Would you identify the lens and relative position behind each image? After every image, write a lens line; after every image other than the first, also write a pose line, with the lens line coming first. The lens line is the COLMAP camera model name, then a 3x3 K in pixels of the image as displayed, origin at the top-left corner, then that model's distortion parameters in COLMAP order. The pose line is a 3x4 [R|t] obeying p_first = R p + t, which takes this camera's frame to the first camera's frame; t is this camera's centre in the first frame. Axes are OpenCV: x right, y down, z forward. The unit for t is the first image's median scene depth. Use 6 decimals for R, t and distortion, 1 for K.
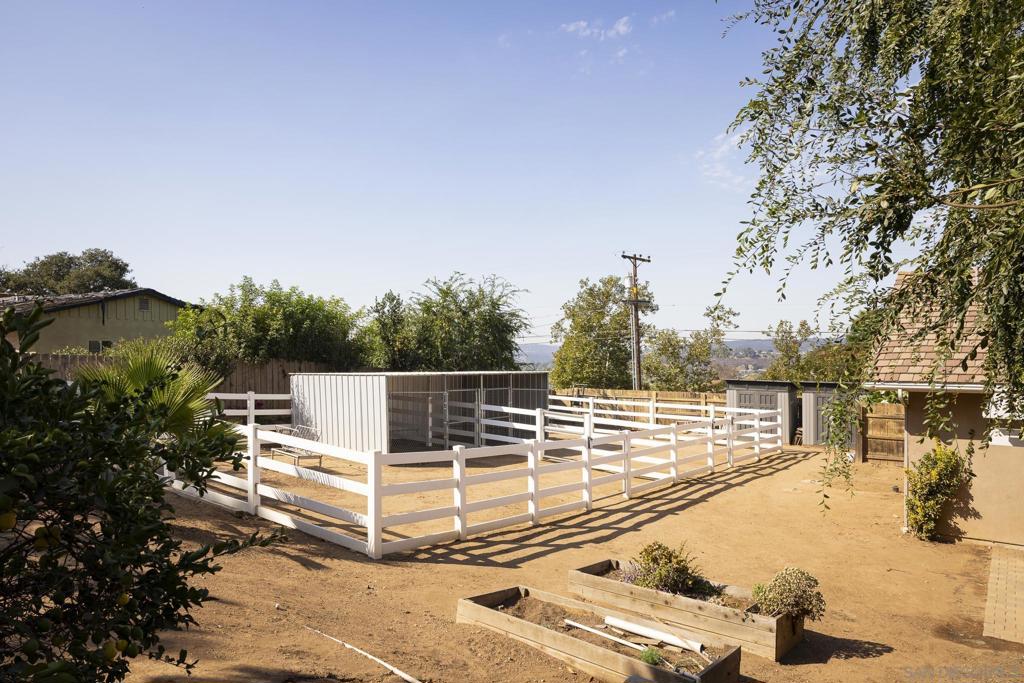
lens RADIAL K [[706.9, 0, 512.0], [0, 706.9, 341.5], [0, 0, 1]] dist [0.005315, 0.001242]
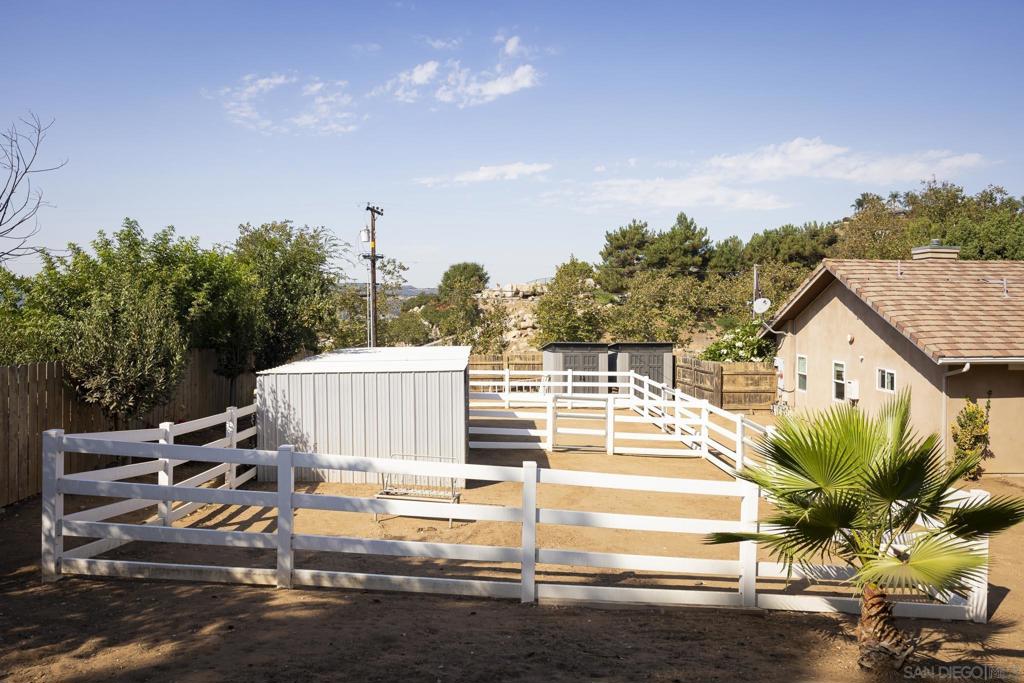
lens RADIAL K [[702.2, 0, 512.0], [0, 702.2, 280.0], [0, 0, 1]] dist [-0.007226, -0.002139]
pose [[0.789321, 0.012181, 0.613860, -0.382134], [-0.007920, 0.999922, -0.009657, -0.027703], [-0.613930, 0.002761, 0.789356, 0.233503]]
